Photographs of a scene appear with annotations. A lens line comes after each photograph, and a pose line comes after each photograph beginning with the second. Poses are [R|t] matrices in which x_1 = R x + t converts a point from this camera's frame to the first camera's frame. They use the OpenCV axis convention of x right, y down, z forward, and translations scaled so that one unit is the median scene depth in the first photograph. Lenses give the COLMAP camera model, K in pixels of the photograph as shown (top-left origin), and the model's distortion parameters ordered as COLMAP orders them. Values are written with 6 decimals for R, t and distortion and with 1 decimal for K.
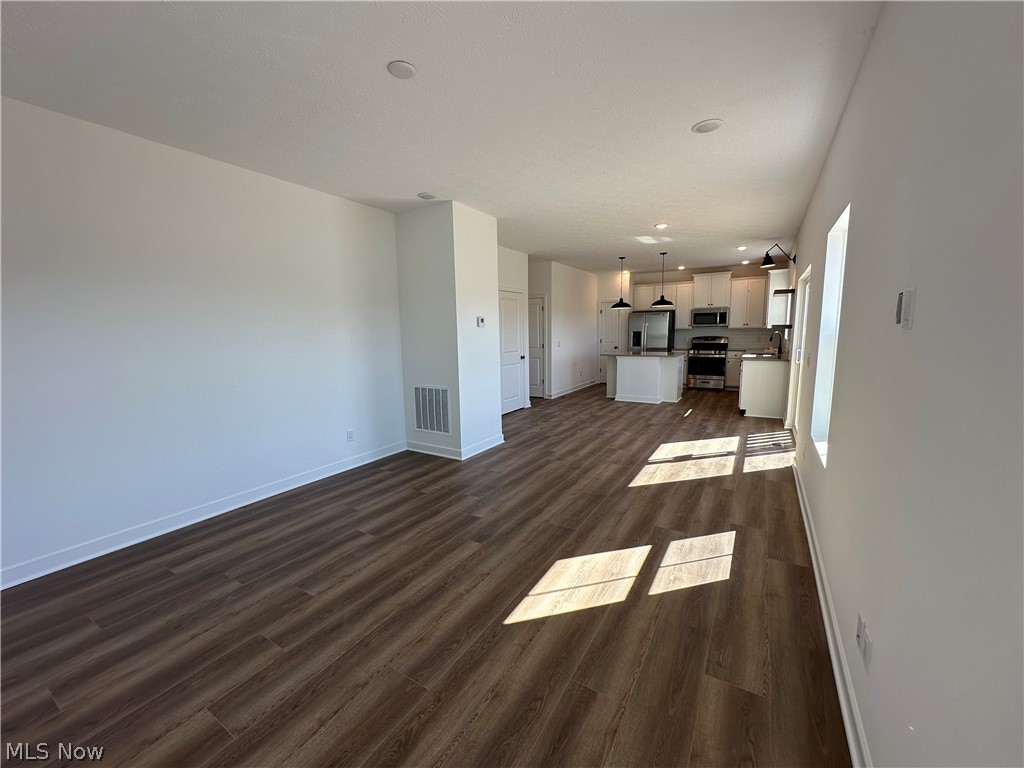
lens RADIAL K [[408.1, 0, 509.6], [0, 408.1, 385.1], [0, 0, 1]] dist [0.001474, 0.000211]
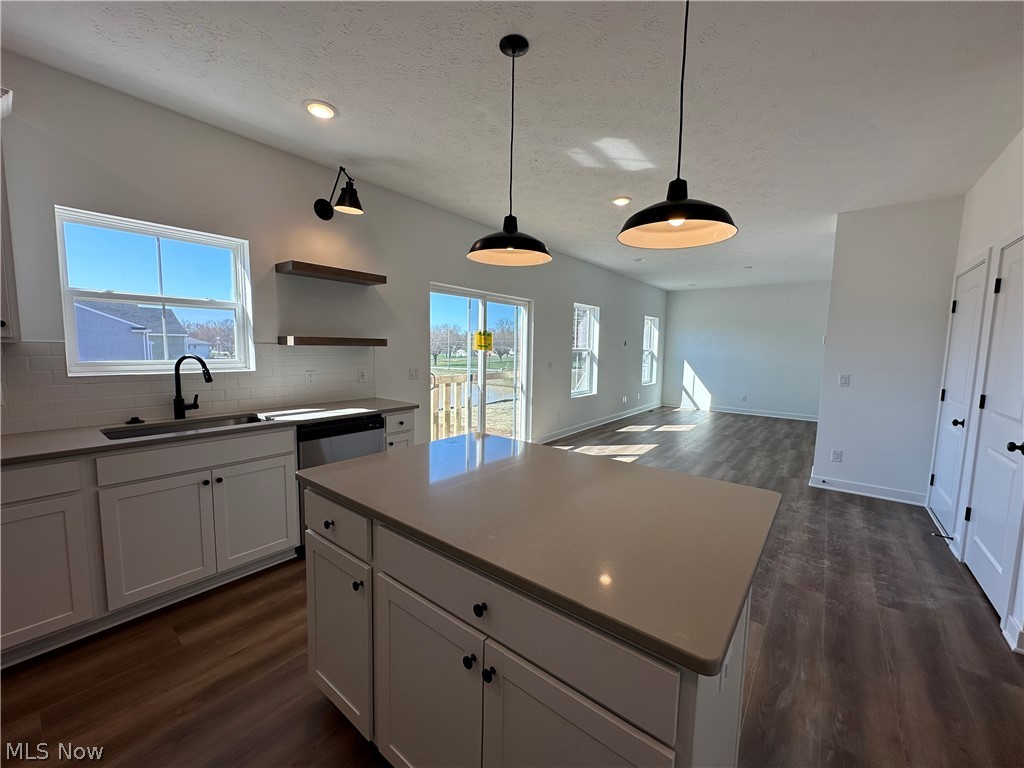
lens RADIAL K [[408.1, 0, 510.4], [0, 408.1, 384.7], [0, 0, 1]] dist [0.001474, 0.000211]
pose [[-0.993547, -0.017529, 0.112058, 0.540639], [0.007918, 0.974854, 0.222703, -0.268314], [-0.113144, 0.222153, -0.968425, 1.993686]]
